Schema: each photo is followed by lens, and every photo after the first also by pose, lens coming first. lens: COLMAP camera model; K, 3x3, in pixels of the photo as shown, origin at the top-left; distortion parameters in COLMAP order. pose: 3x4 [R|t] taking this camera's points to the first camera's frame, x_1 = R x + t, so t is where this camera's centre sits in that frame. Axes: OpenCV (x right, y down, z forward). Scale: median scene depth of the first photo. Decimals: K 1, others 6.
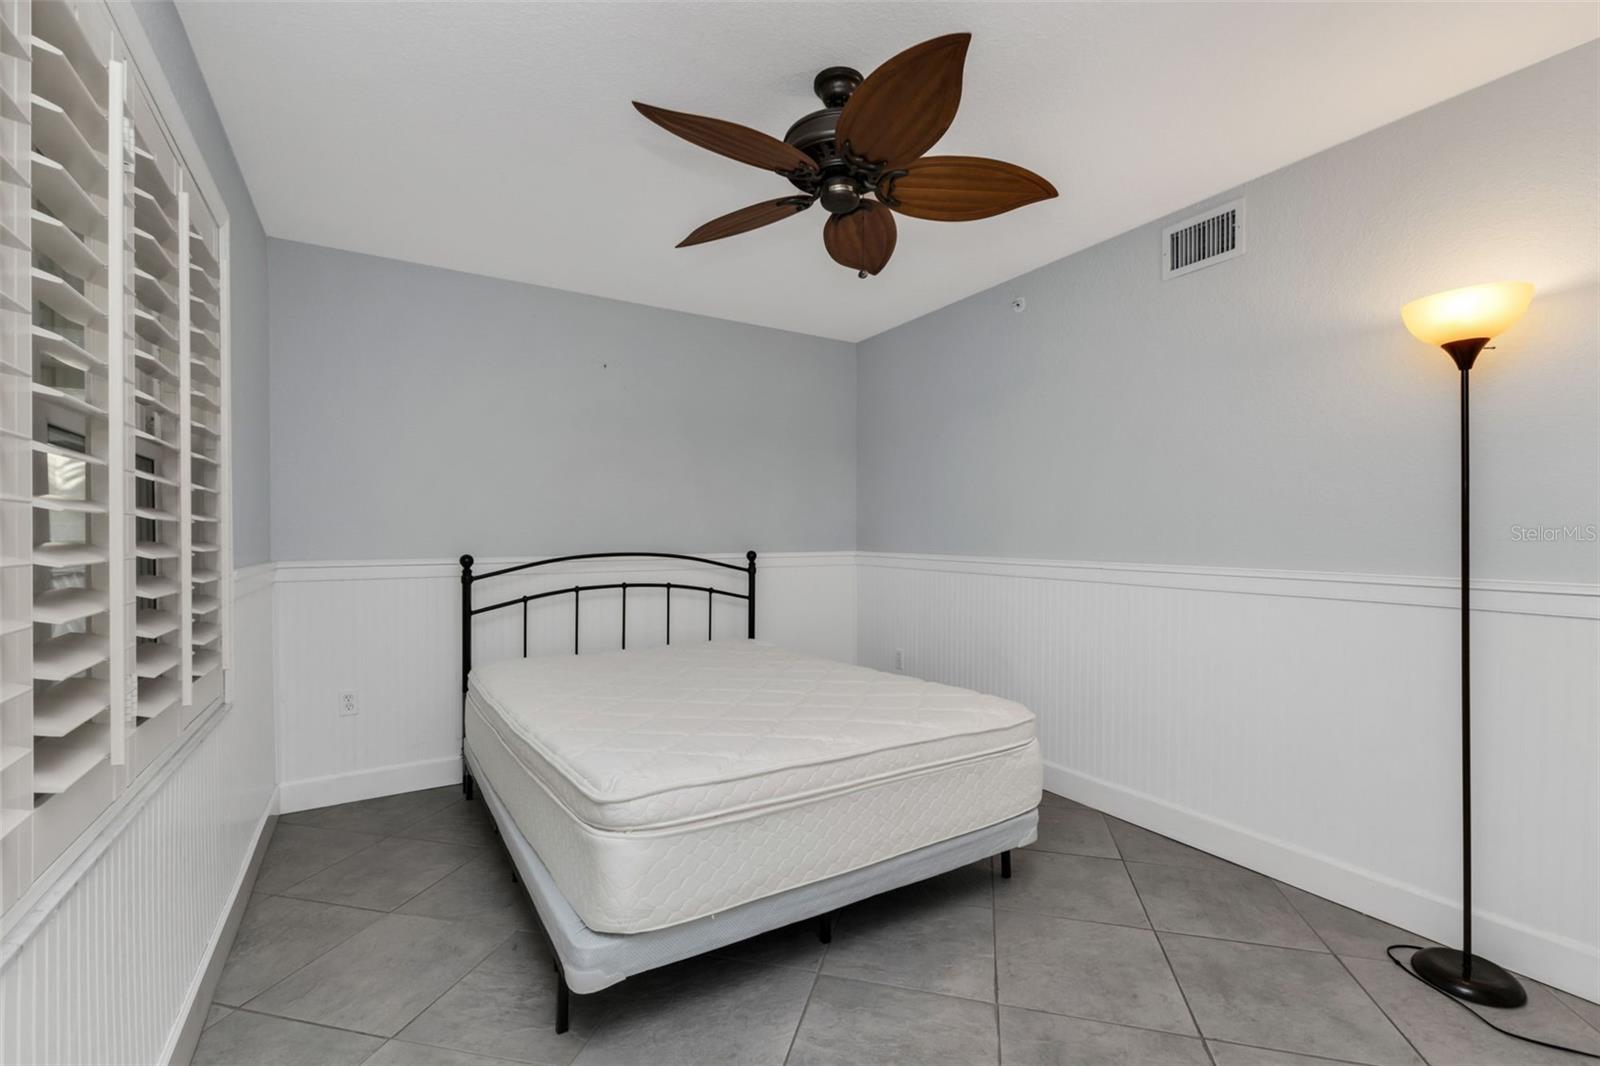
lens RADIAL K [[699.9, 0, 807.2], [0, 699.9, 545.3], [0, 0, 1]] dist [0.000722, -0.000186]
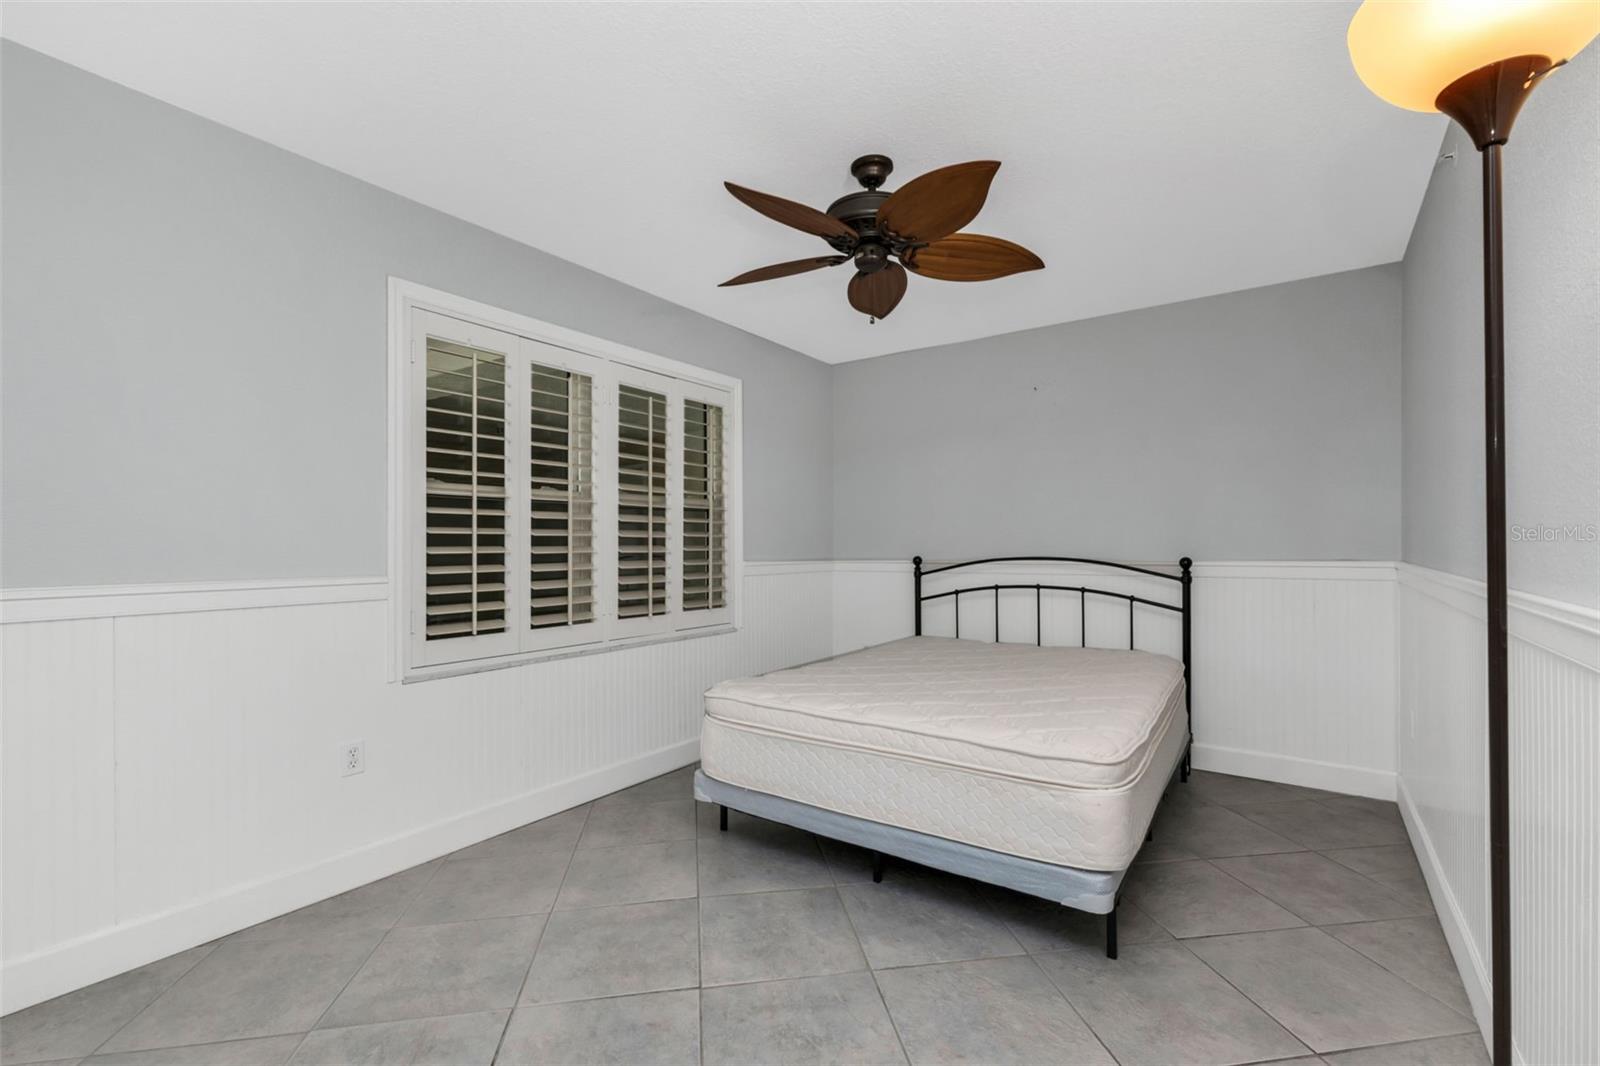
lens RADIAL K [[695.0, 0, 800.9], [0, 695.0, 544.5], [0, 0, 1]] dist [0.000138, -0.000067]
pose [[0.385592, -0.001551, -0.922668, 0.676364], [-0.005532, 0.999977, -0.003993, -0.002979], [0.922653, 0.006644, 0.385574, 0.261720]]
